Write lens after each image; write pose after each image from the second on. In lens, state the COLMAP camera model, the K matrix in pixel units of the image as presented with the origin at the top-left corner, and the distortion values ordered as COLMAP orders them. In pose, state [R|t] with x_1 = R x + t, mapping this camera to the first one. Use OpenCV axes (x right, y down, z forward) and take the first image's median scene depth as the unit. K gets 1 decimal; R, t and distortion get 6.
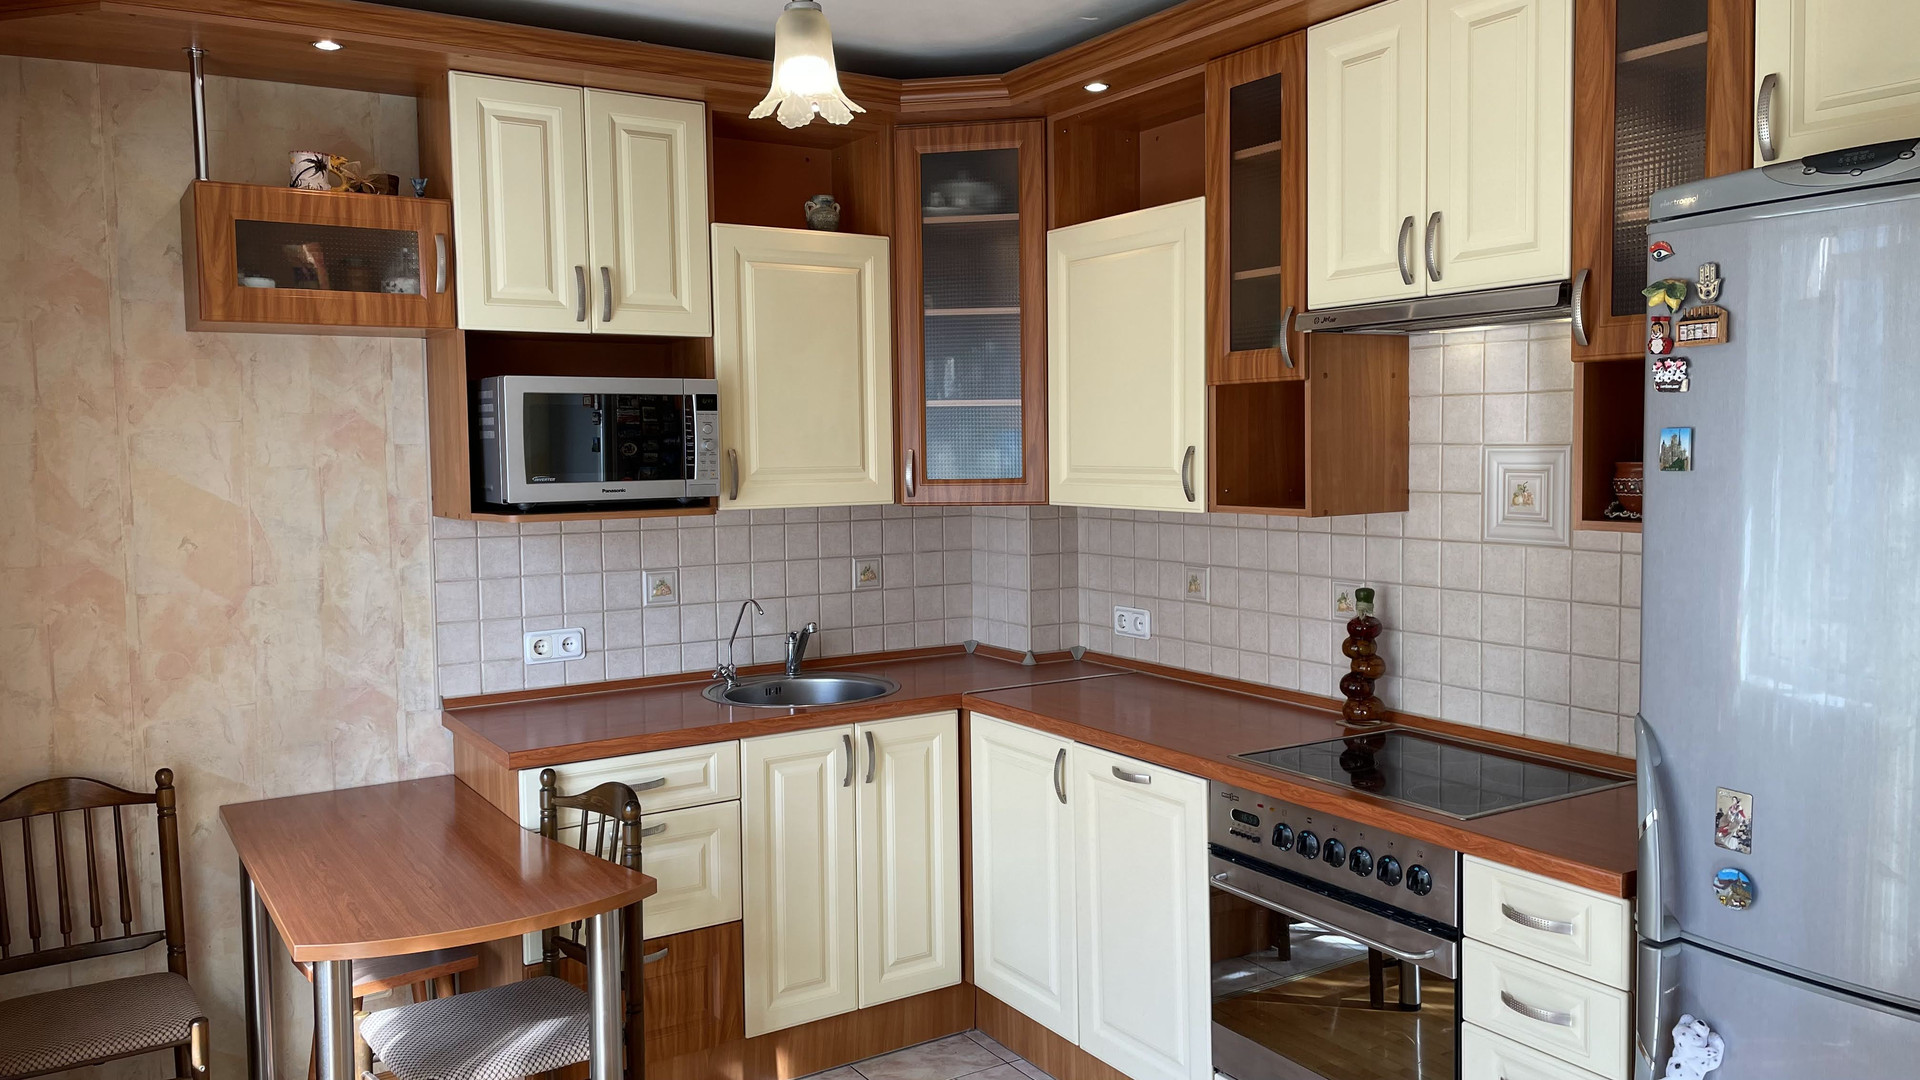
lens RADIAL K [[1432.0, 0, 973.4], [0, 1432.0, 538.9], [0, 0, 1]] dist [0.081684, -0.120022]
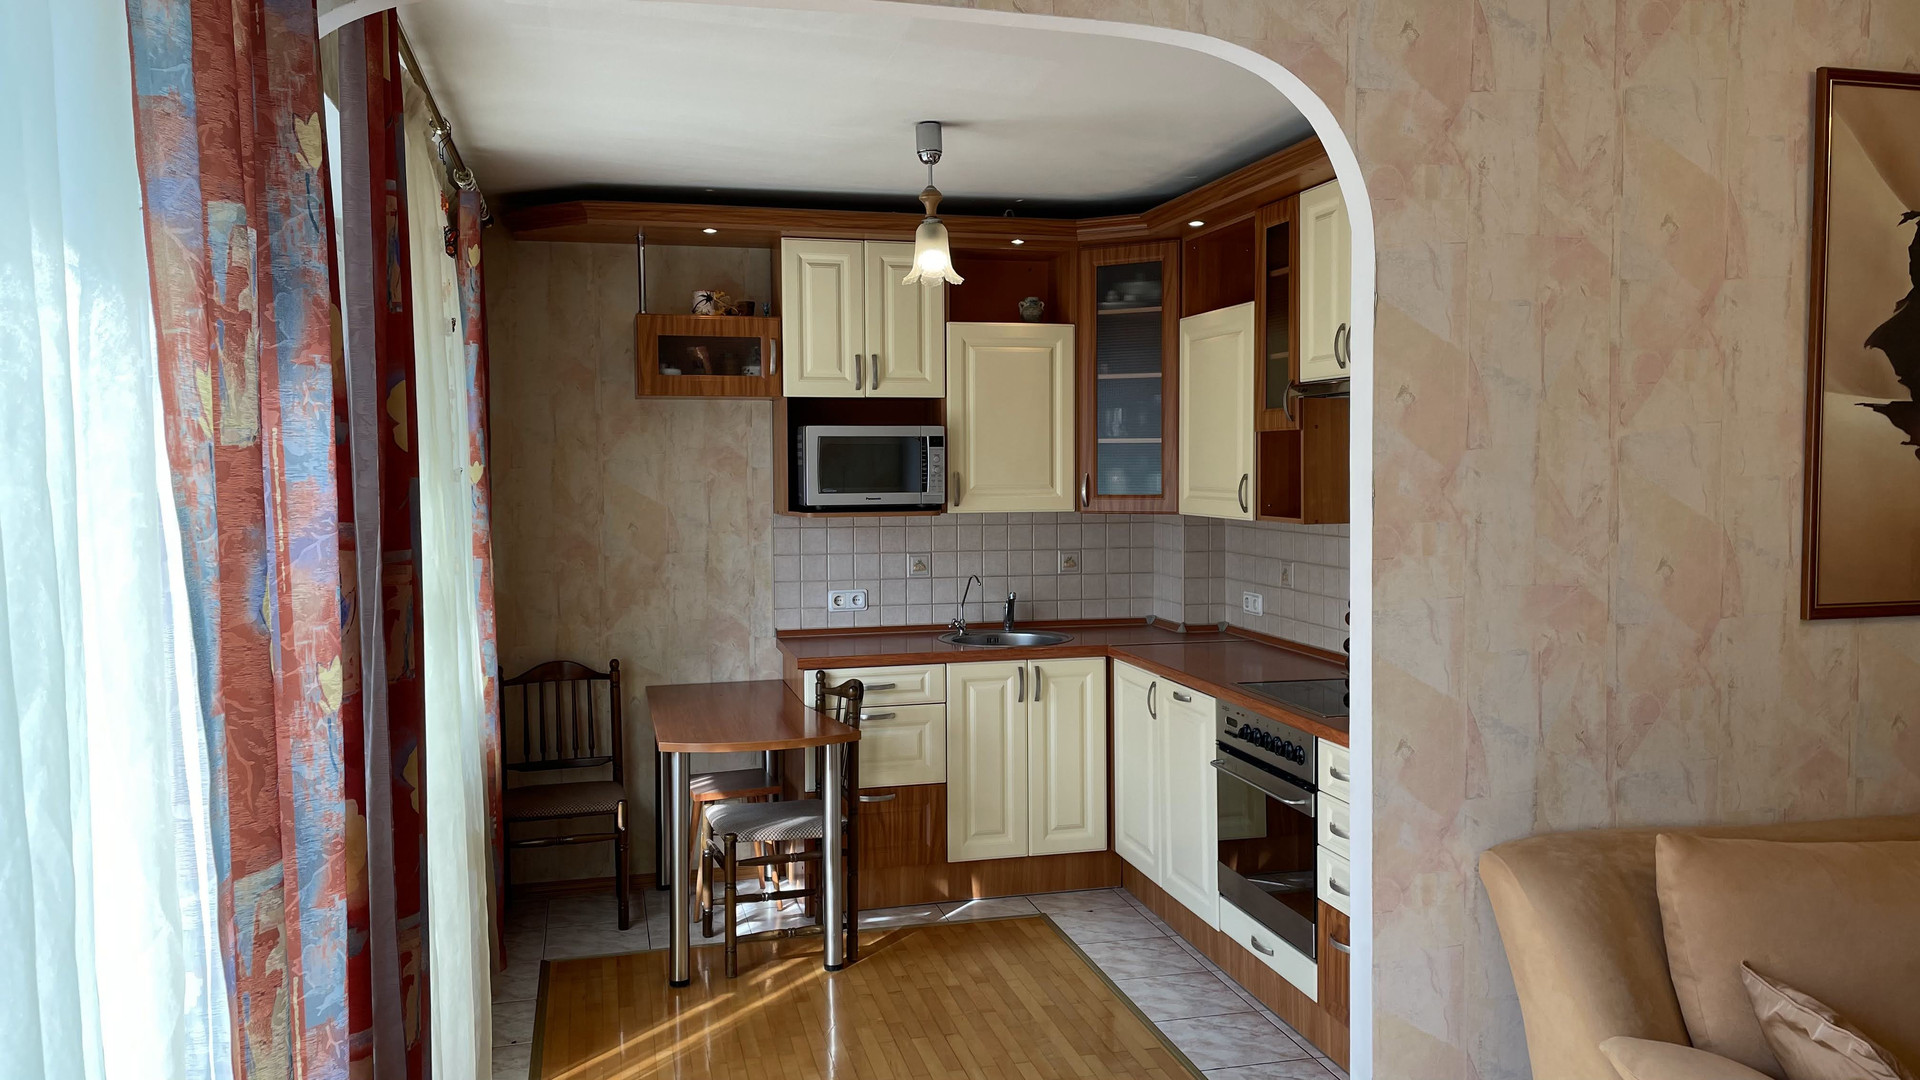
lens RADIAL K [[1432.0, 0, 973.4], [0, 1432.0, 538.9], [0, 0, 1]] dist [0.081684, -0.120022]
pose [[0.950832, 0.025216, -0.308679, 0.321202], [-0.028389, 0.999580, -0.005792, 0.015242], [0.308403, 0.014271, 0.951149, -0.423985]]
